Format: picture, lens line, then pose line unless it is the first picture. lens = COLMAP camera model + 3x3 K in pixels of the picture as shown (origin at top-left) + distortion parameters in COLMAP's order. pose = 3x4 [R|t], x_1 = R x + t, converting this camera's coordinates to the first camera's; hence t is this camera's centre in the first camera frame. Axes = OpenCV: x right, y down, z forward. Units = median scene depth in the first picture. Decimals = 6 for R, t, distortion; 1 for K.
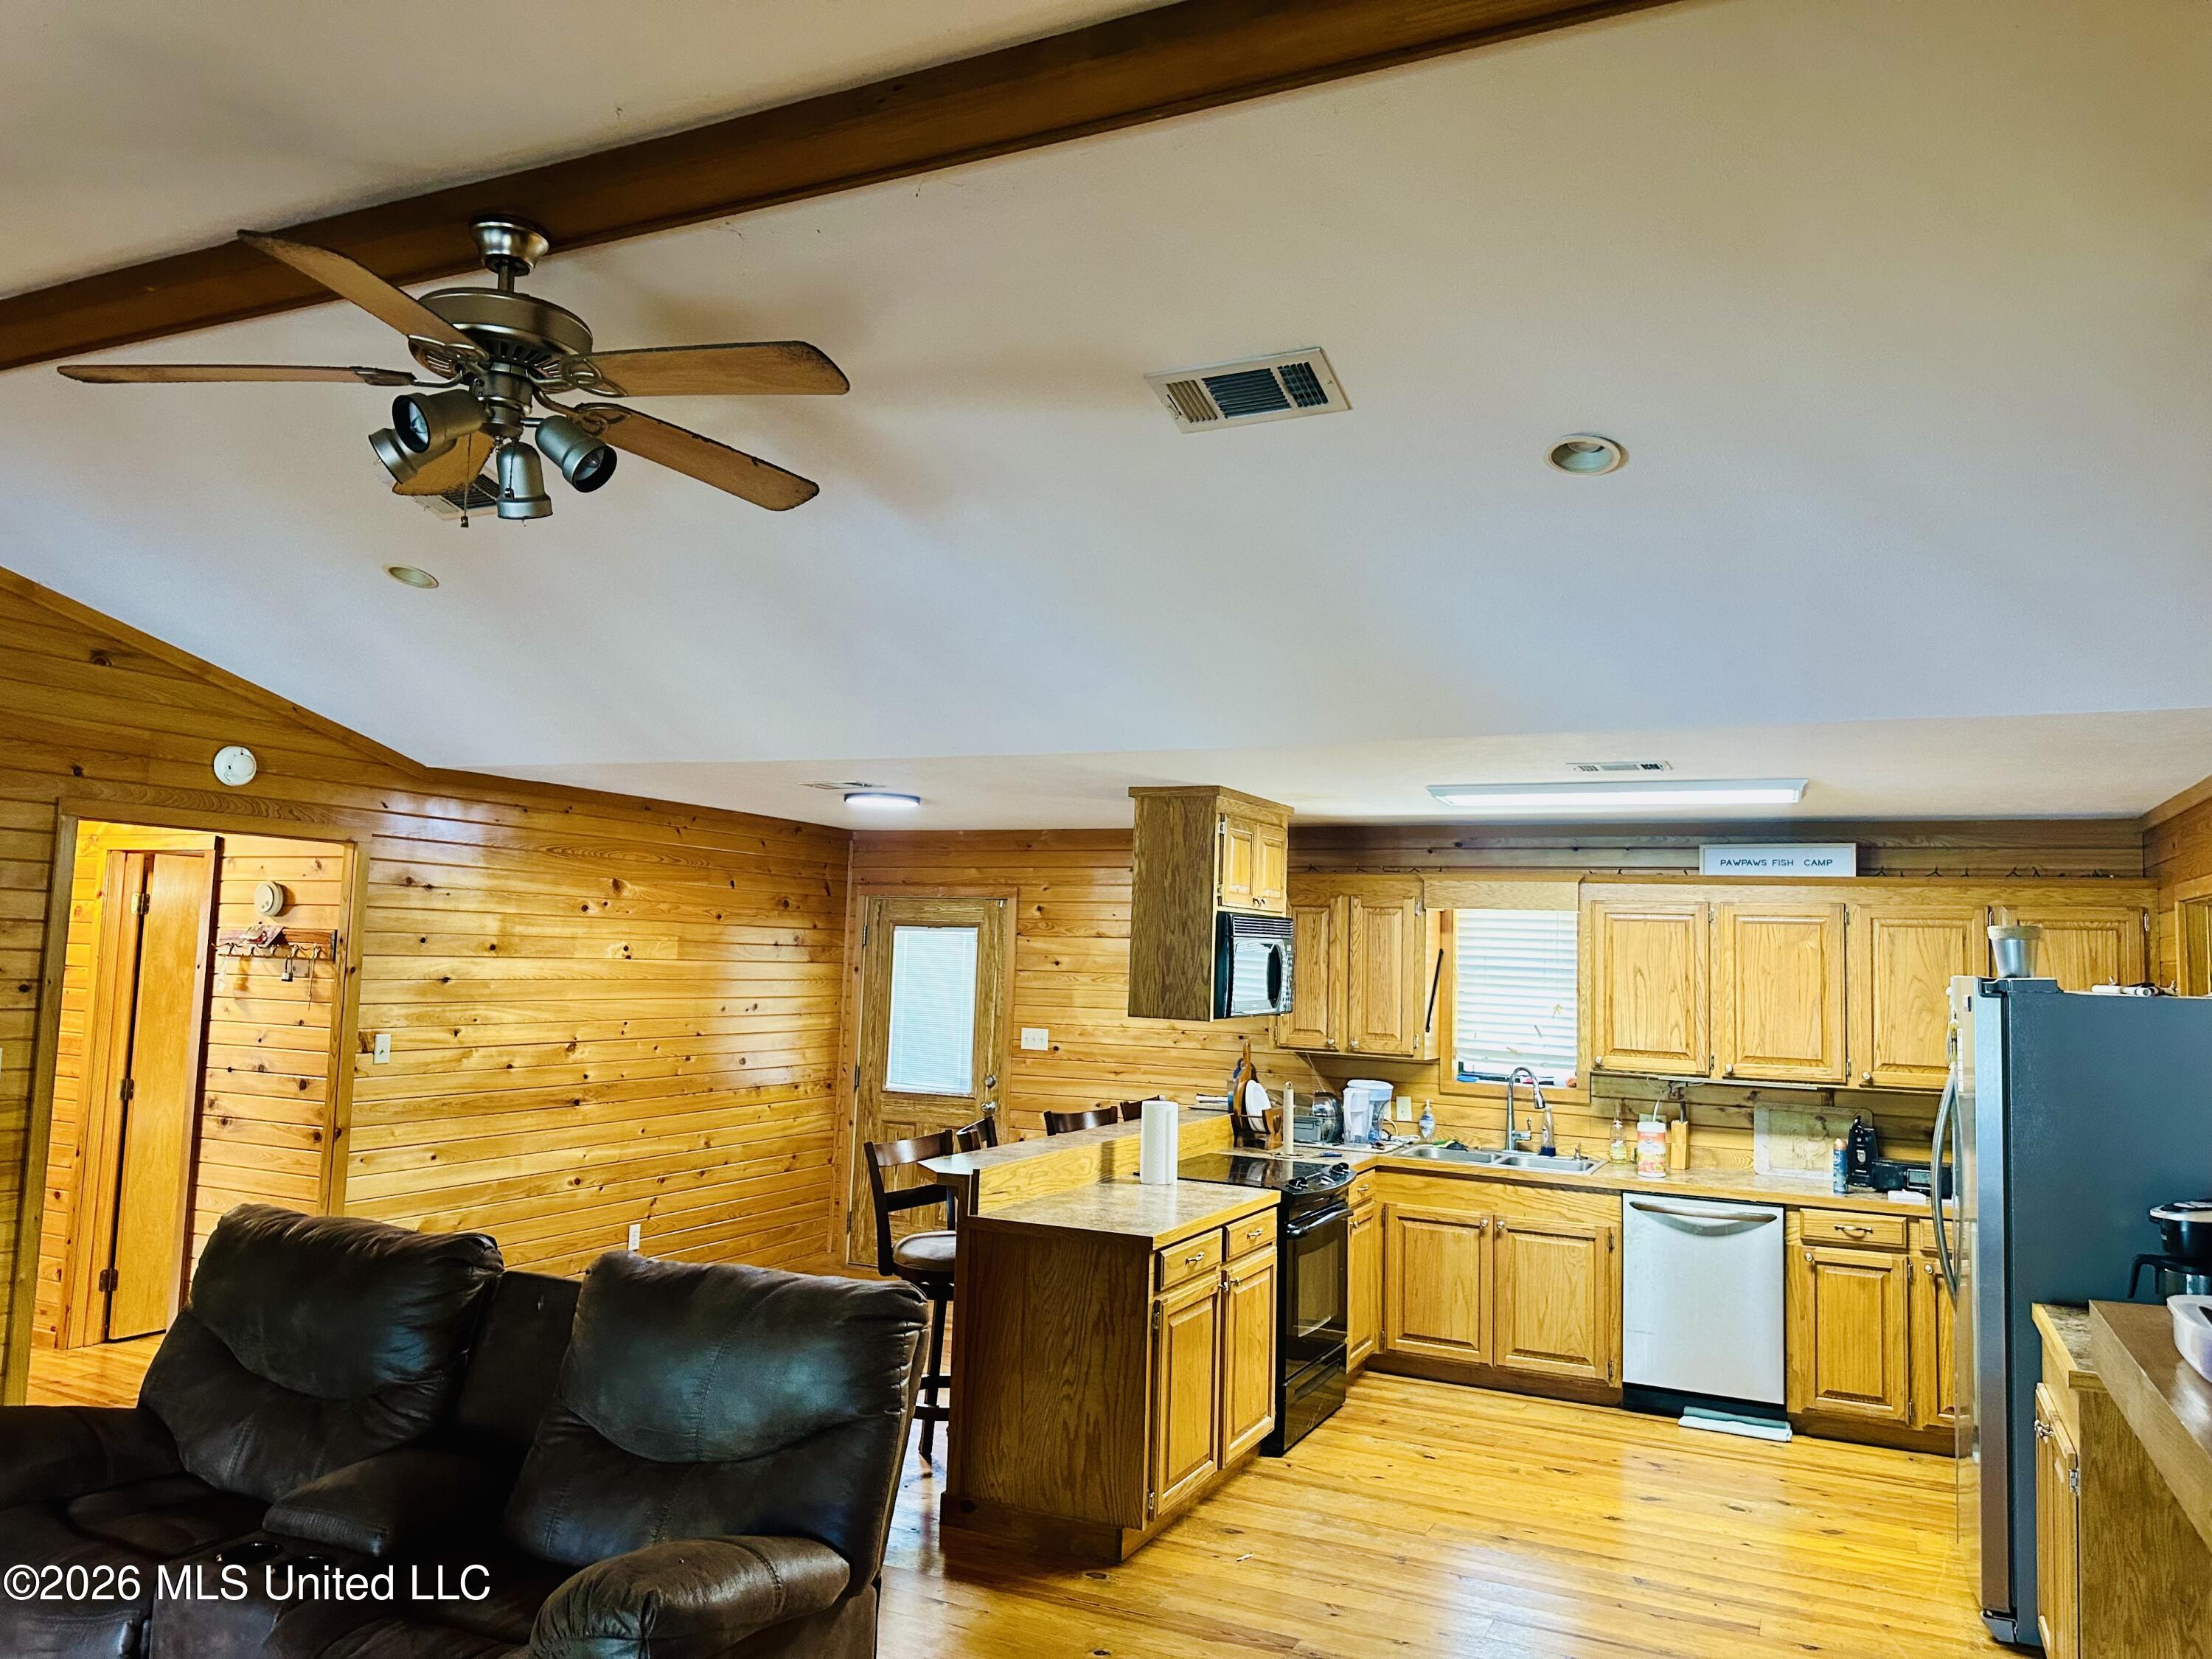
lens RADIAL K [[1552.3, 0, 1100.4], [0, 1552.3, 823.6], [0, 0, 1]] dist [0.068819, -0.081496]
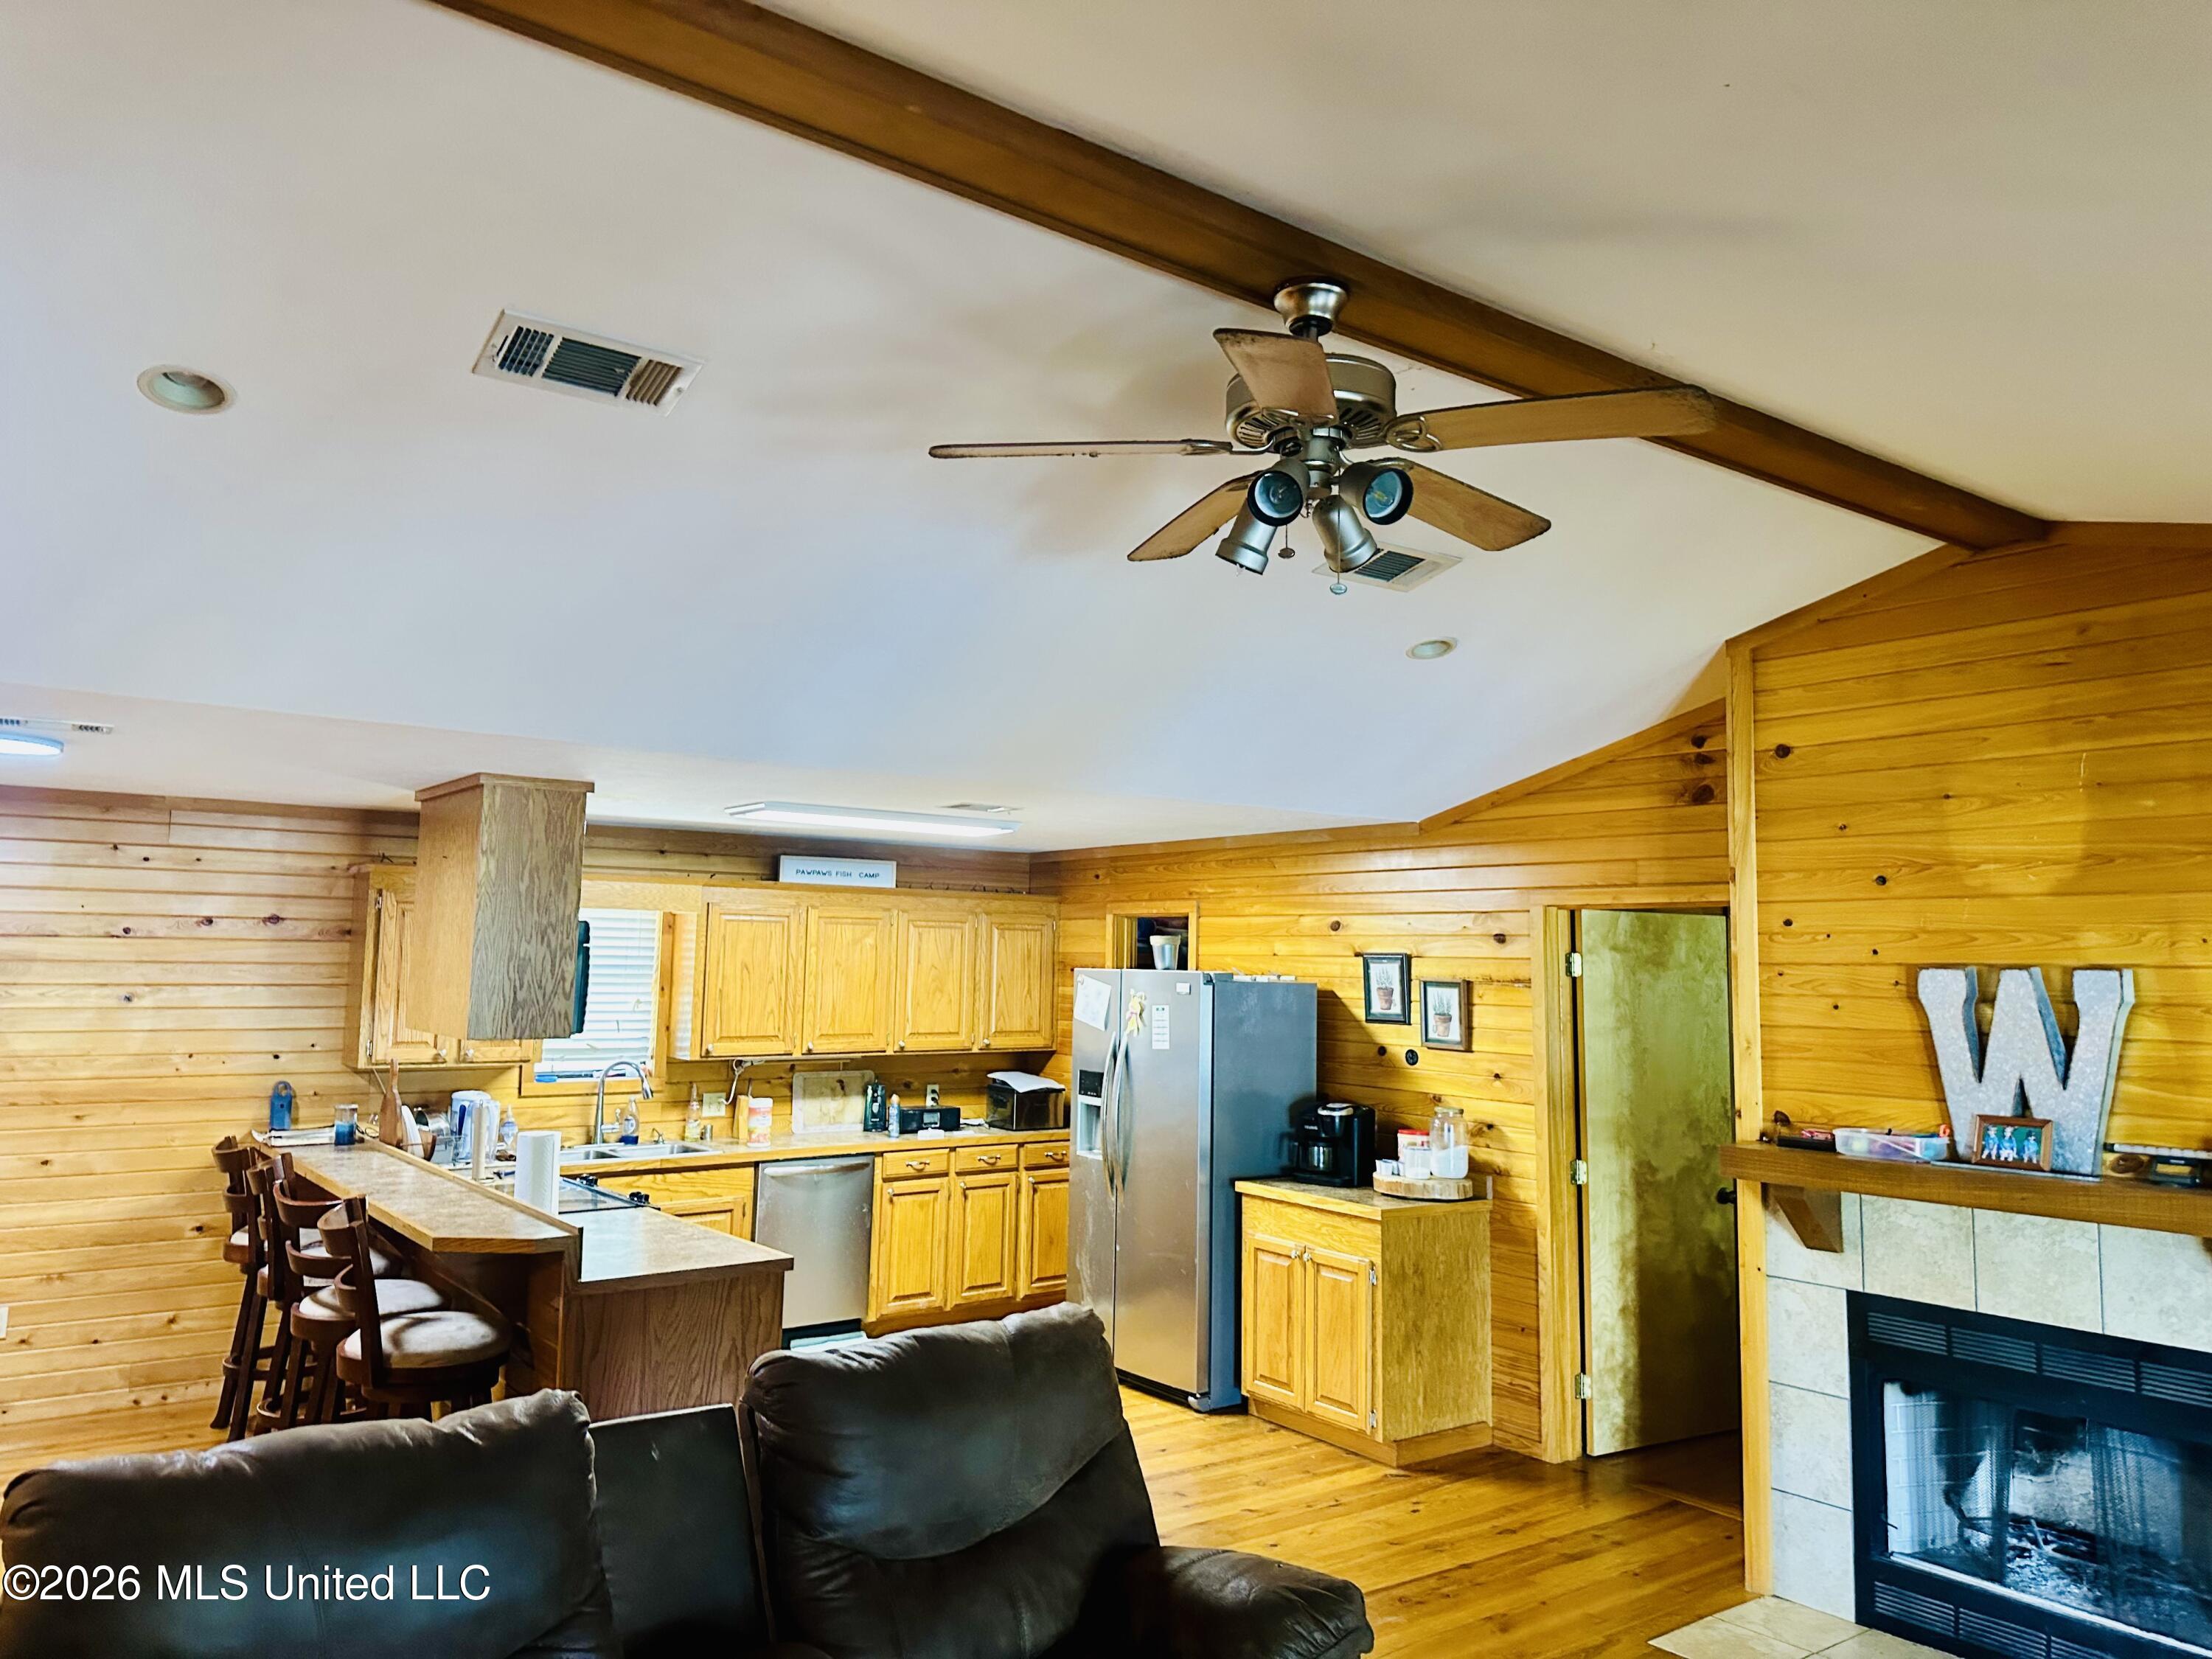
lens RADIAL K [[1552.3, 0, 1093.5], [0, 1552.3, 805.3], [0, 0, 1]] dist [0.068819, -0.081496]
pose [[0.470581, 0.065540, 0.879919, -0.562906], [-0.077078, 0.996479, -0.033001, -0.003675], [-0.878984, -0.052293, 0.473976, 0.269031]]
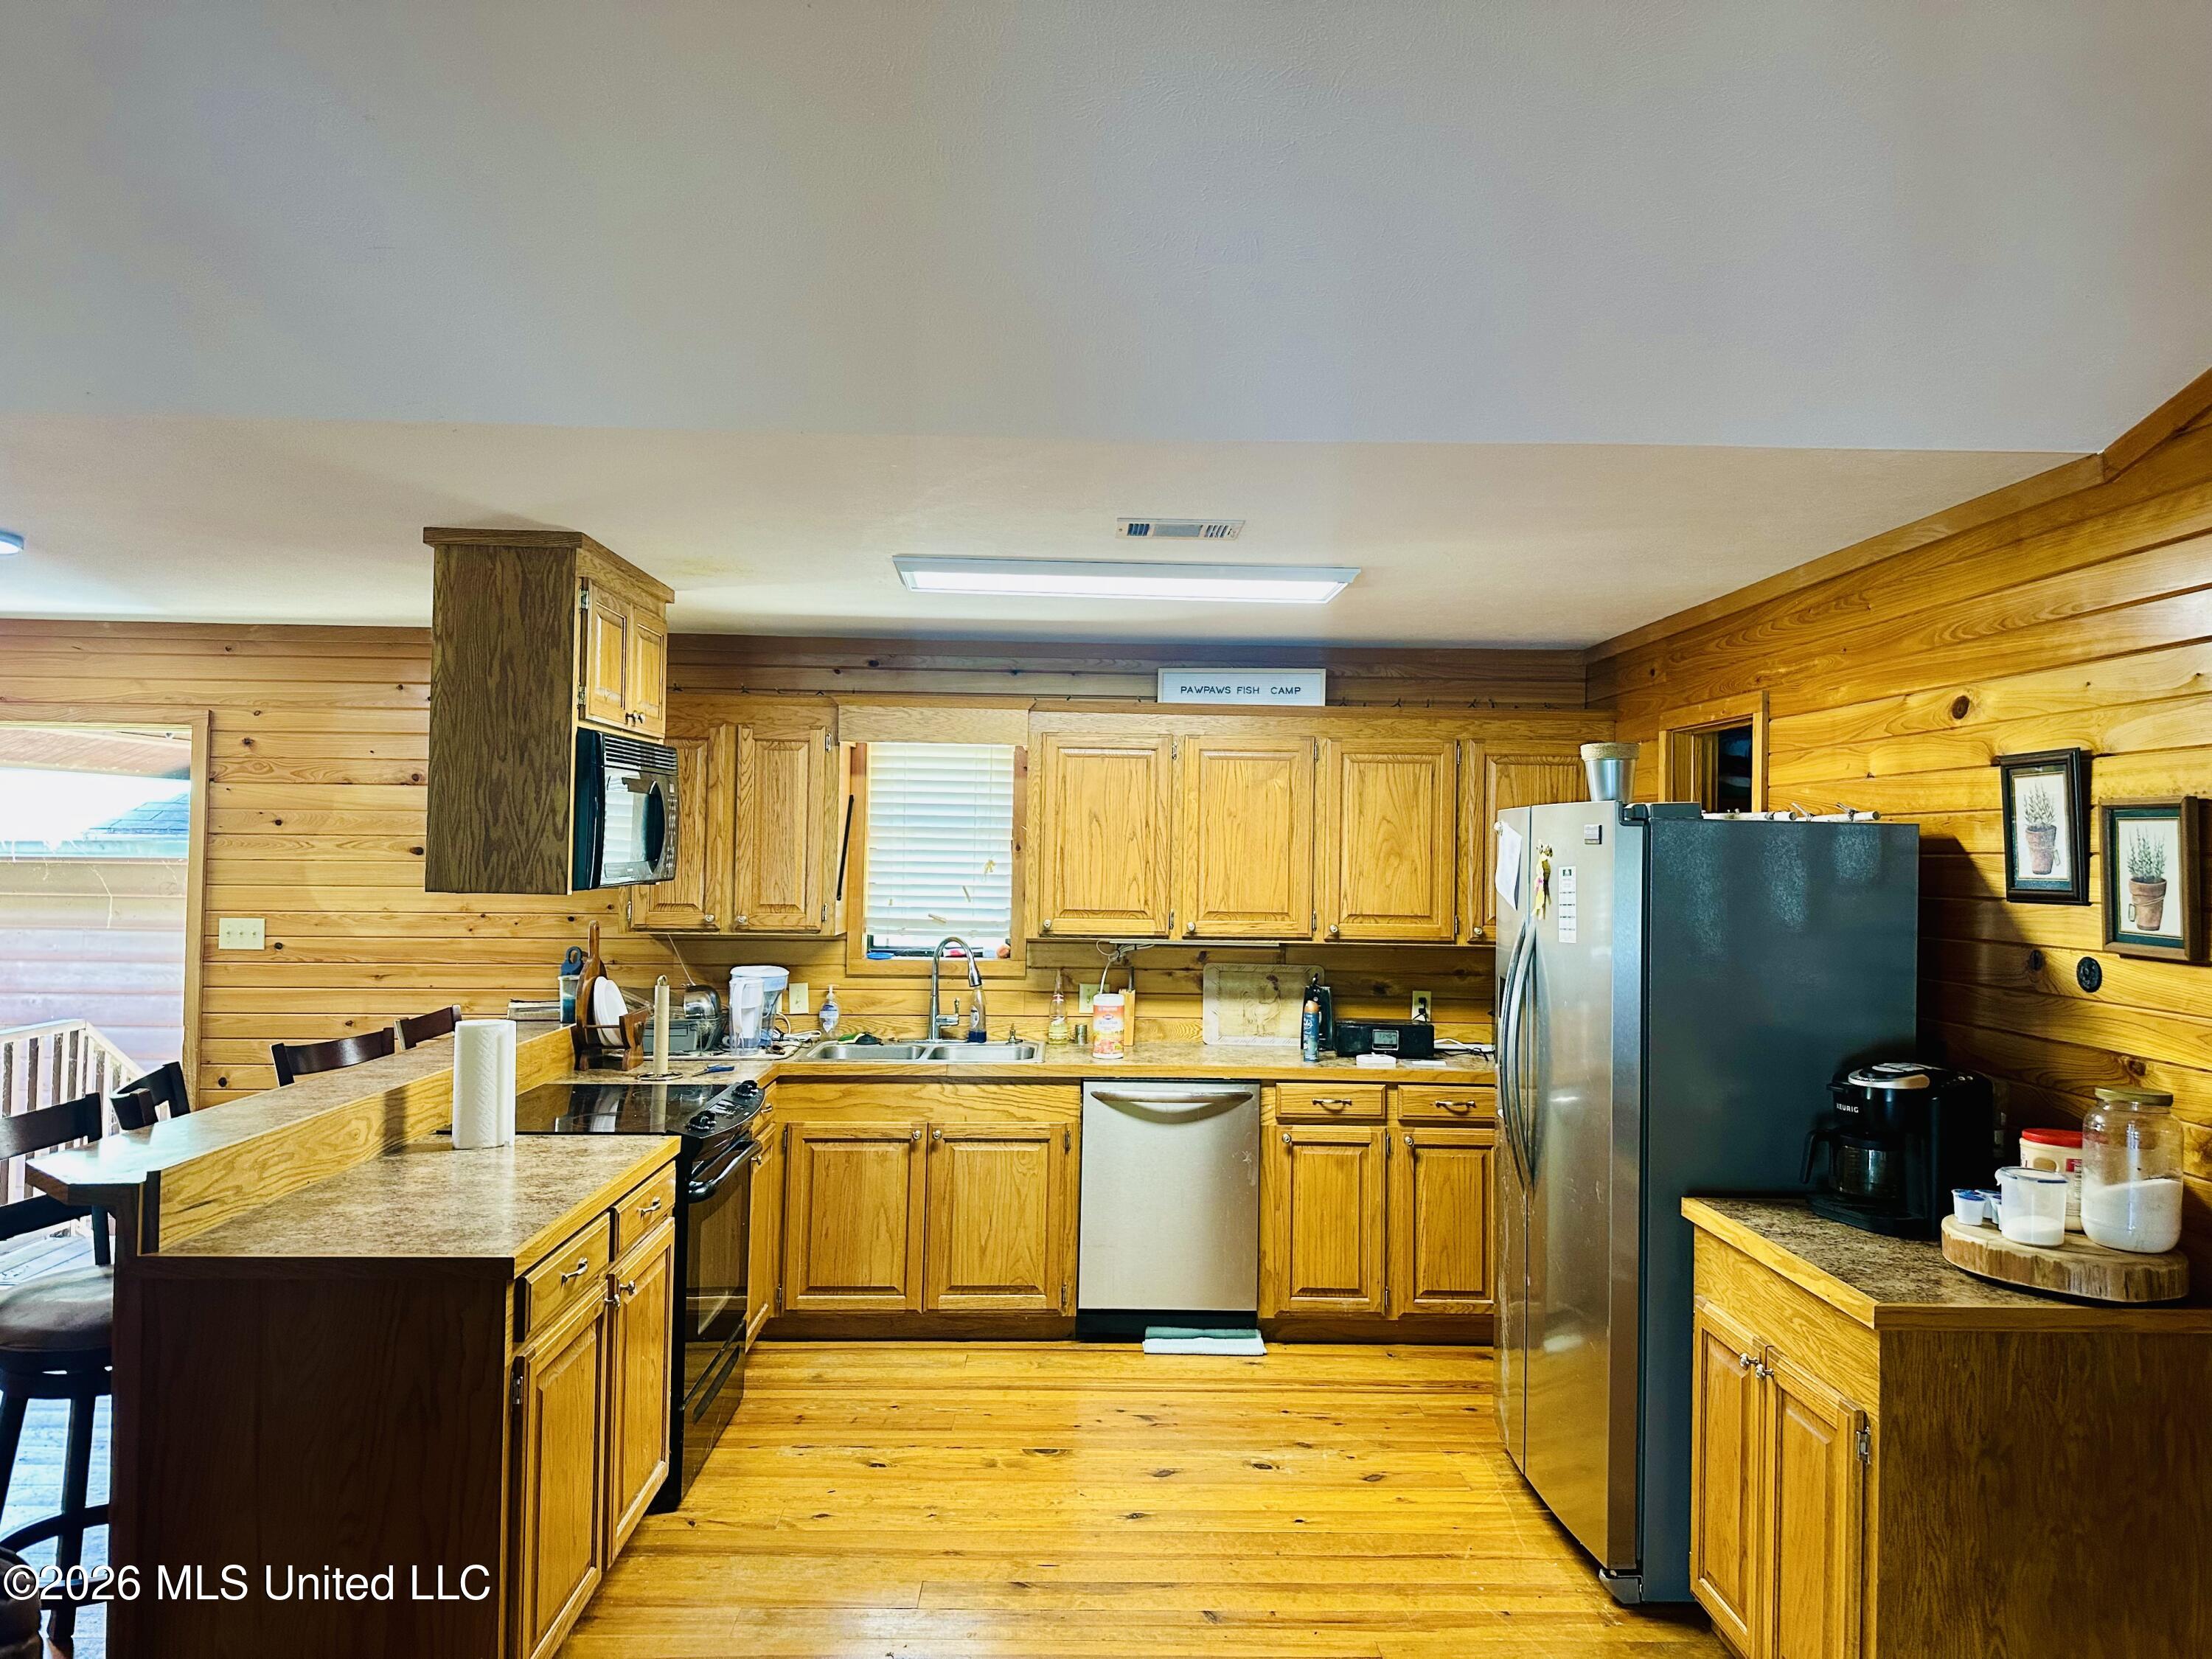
lens RADIAL K [[1552.3, 0, 1118.8], [0, 1552.3, 819.0], [0, 0, 1]] dist [0.068819, -0.081496]
pose [[0.887015, -0.008722, 0.461659, -0.025666], [-0.026476, 0.997216, 0.069711, 0.039828], [-0.460982, -0.074057, 0.884314, 0.280672]]
